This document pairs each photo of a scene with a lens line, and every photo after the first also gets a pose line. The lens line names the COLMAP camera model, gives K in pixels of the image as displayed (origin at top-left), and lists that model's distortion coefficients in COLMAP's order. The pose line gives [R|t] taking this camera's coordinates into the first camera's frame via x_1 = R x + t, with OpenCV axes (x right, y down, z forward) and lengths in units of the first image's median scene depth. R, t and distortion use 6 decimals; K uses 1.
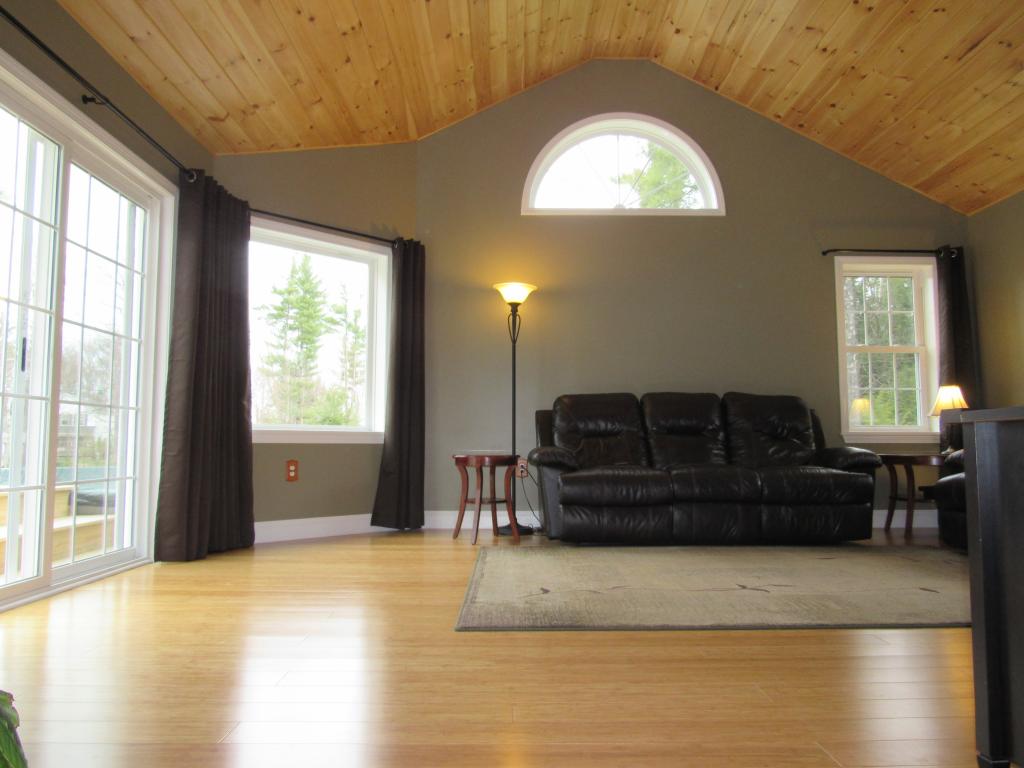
lens RADIAL K [[729.8, 0, 517.2], [0, 729.8, 385.1], [0, 0, 1]] dist [-0.033689, 0.020345]
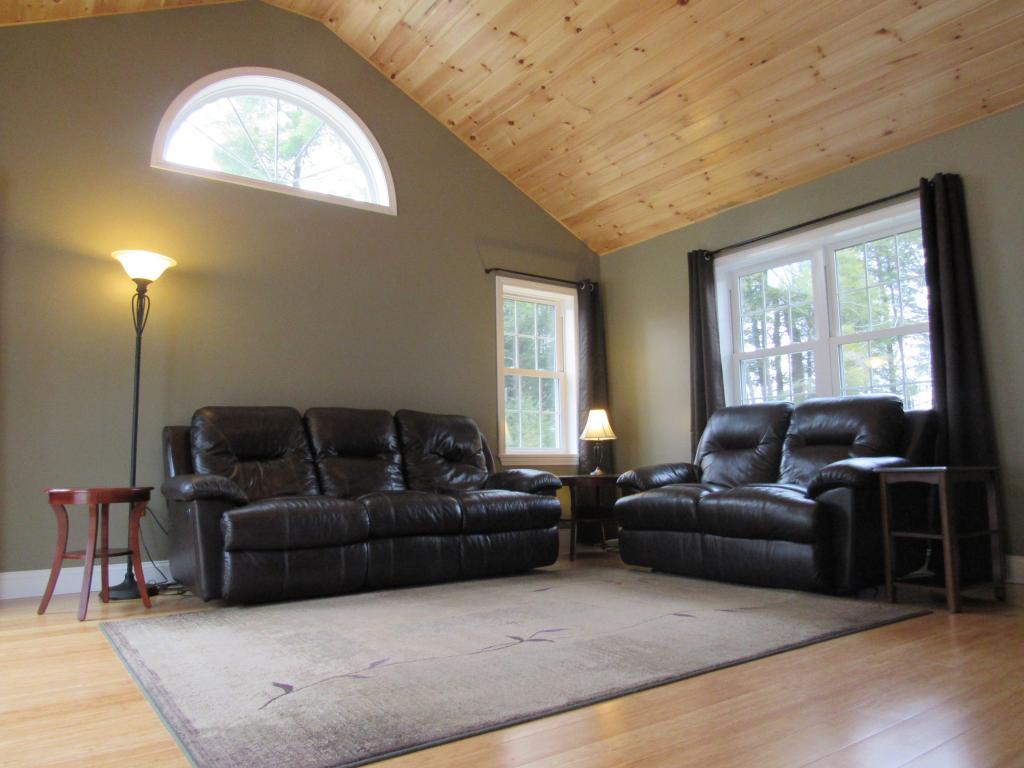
lens RADIAL K [[729.8, 0, 508.1], [0, 729.8, 384.1], [0, 0, 1]] dist [-0.033689, 0.020345]
pose [[0.822913, 0.050950, 0.565879, -0.111409], [-0.030012, 0.998479, -0.046256, 0.016087], [-0.567375, 0.021081, 0.823190, 0.192507]]
